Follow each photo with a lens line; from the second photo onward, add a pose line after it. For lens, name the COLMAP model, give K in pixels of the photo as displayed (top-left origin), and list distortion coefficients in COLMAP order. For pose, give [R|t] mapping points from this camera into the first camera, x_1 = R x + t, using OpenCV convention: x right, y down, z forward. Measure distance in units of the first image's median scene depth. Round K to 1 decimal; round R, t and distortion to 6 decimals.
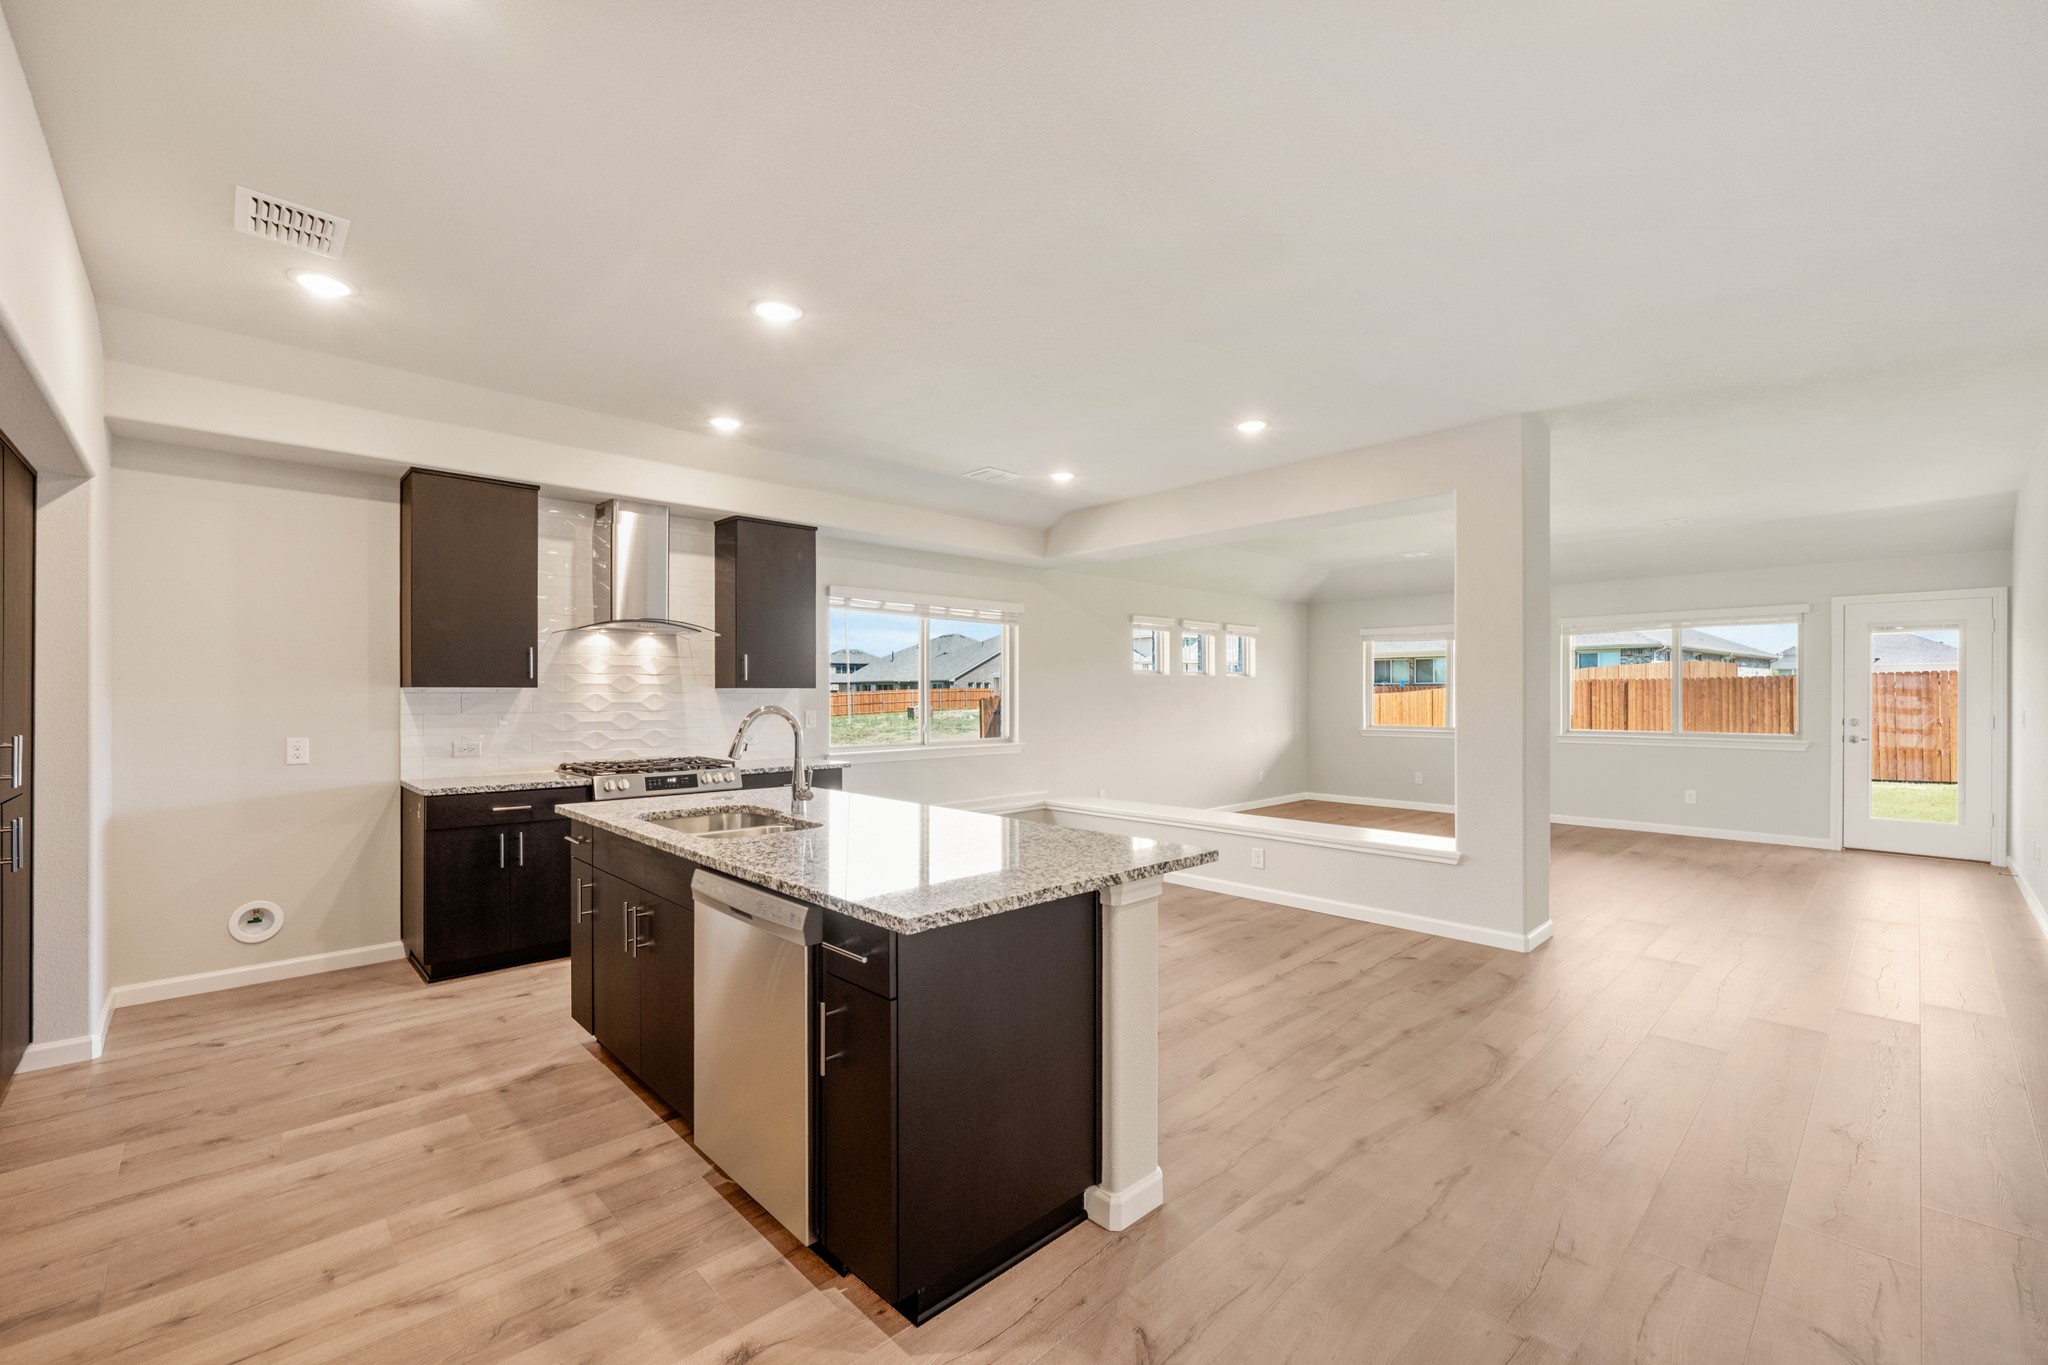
lens RADIAL K [[839.1, 0, 1025.1], [0, 839.1, 696.6], [0, 0, 1]] dist [-0.000130, 0.000336]
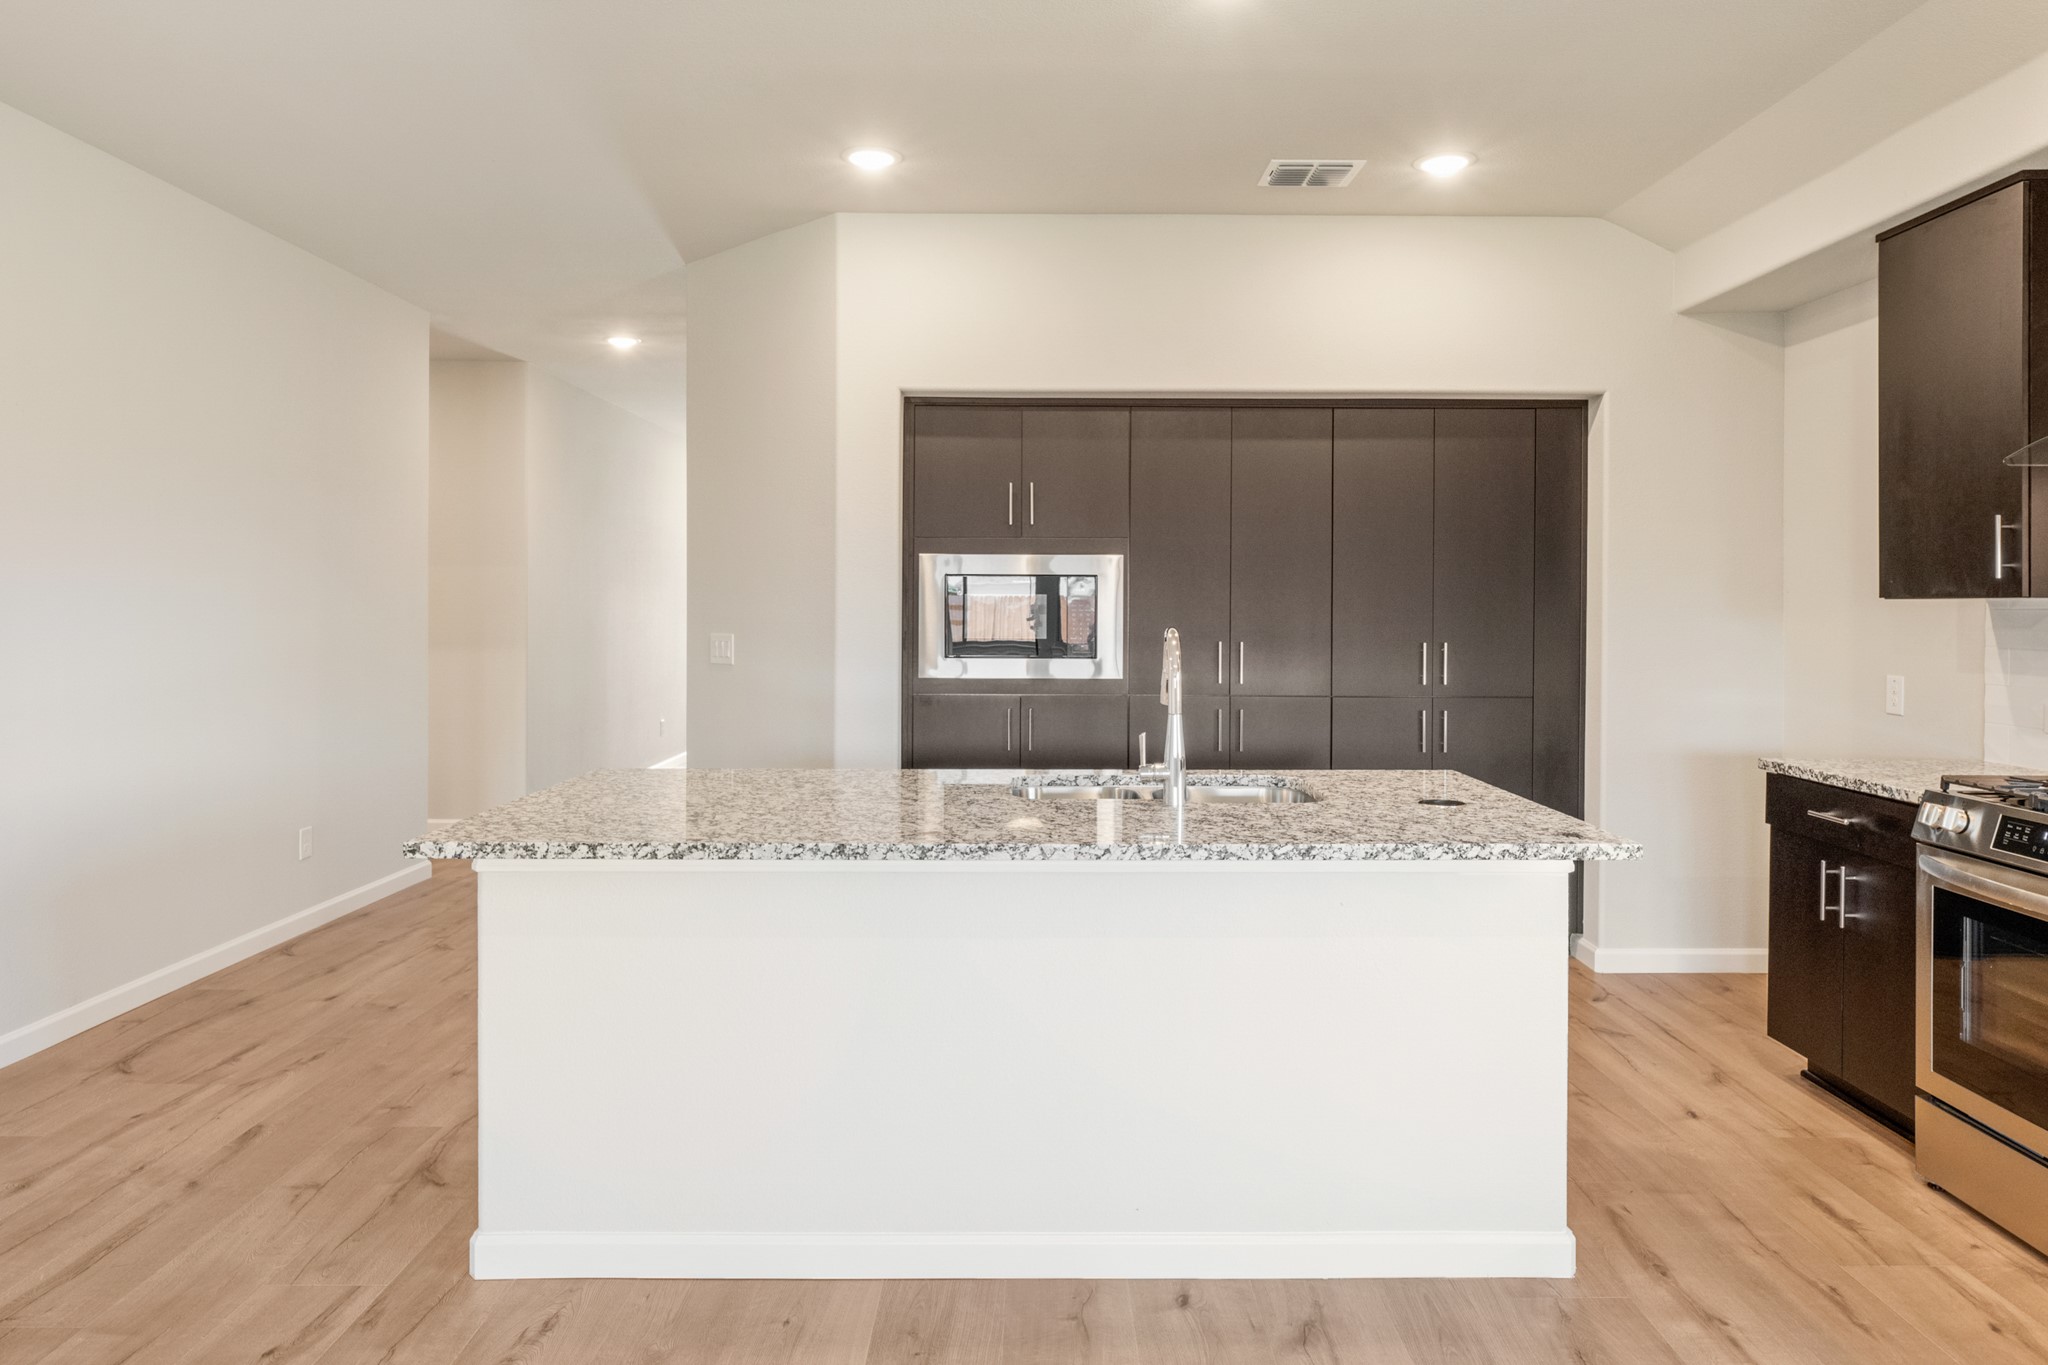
lens RADIAL K [[1290.0, 0, 1027.4], [0, 1290.0, 615.9], [0, 0, 1]] dist [-0.000656, 0.001044]
pose [[-0.692967, 0.002540, -0.720965, 0.284887], [-0.005372, 0.999948, 0.008687, -0.003308], [0.720949, 0.009893, -0.692917, 0.941708]]
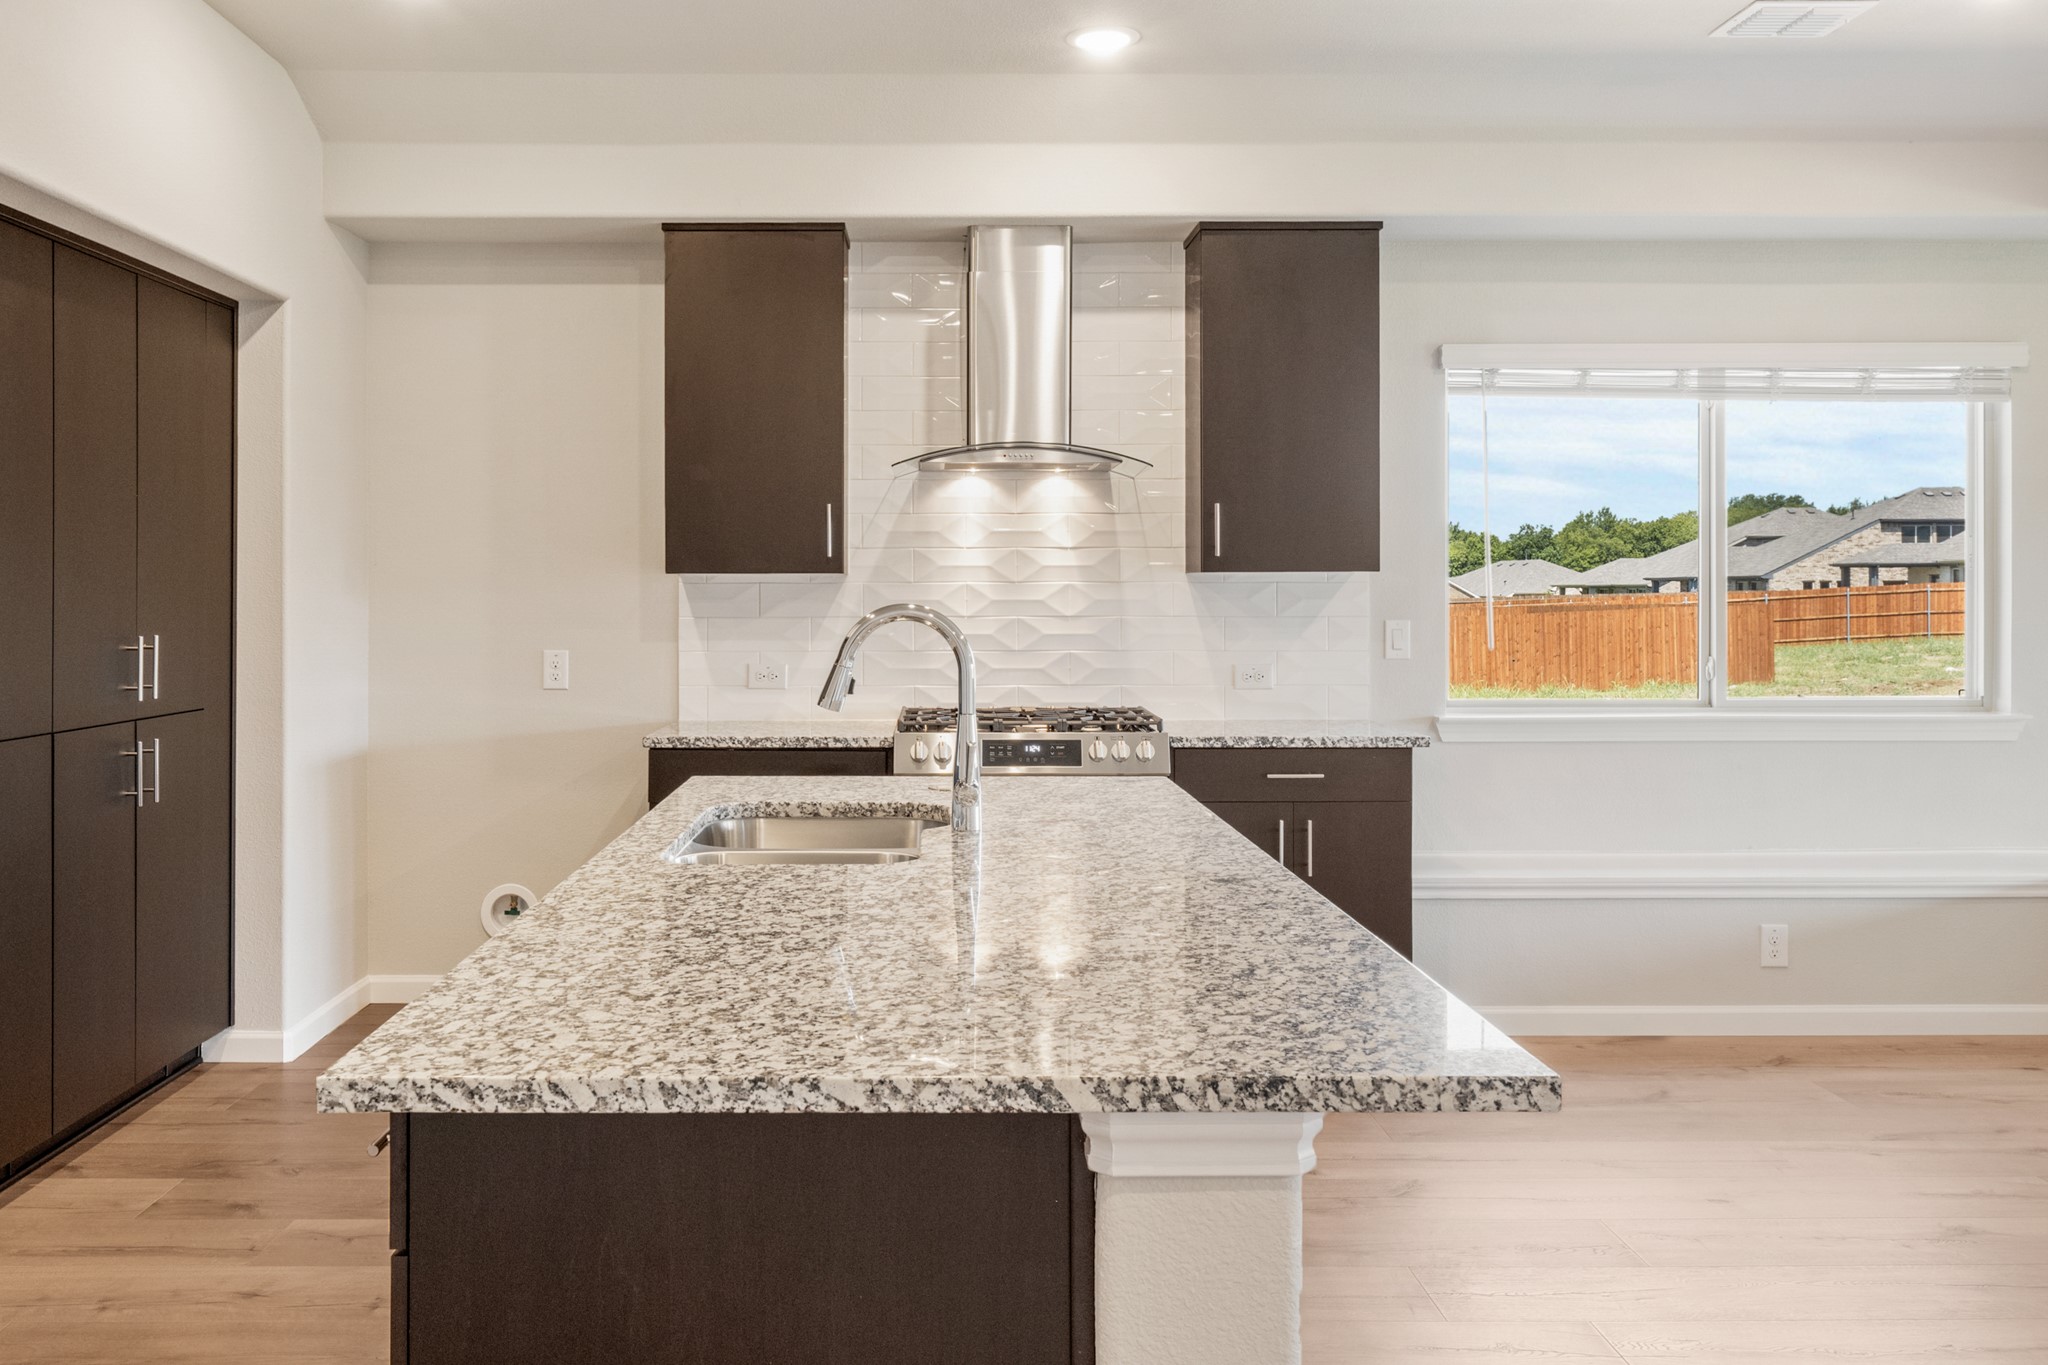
lens RADIAL K [[1667.5, 0, 950.9], [0, 1667.5, 594.3], [0, 0, 1]] dist [-0.002133, -0.004322]
pose [[0.731016, 0.000574, -0.682360, 0.218833], [-0.000755, 1.000000, 0.000032, 0.003143], [0.682359, 0.000492, 0.731017, 0.182292]]
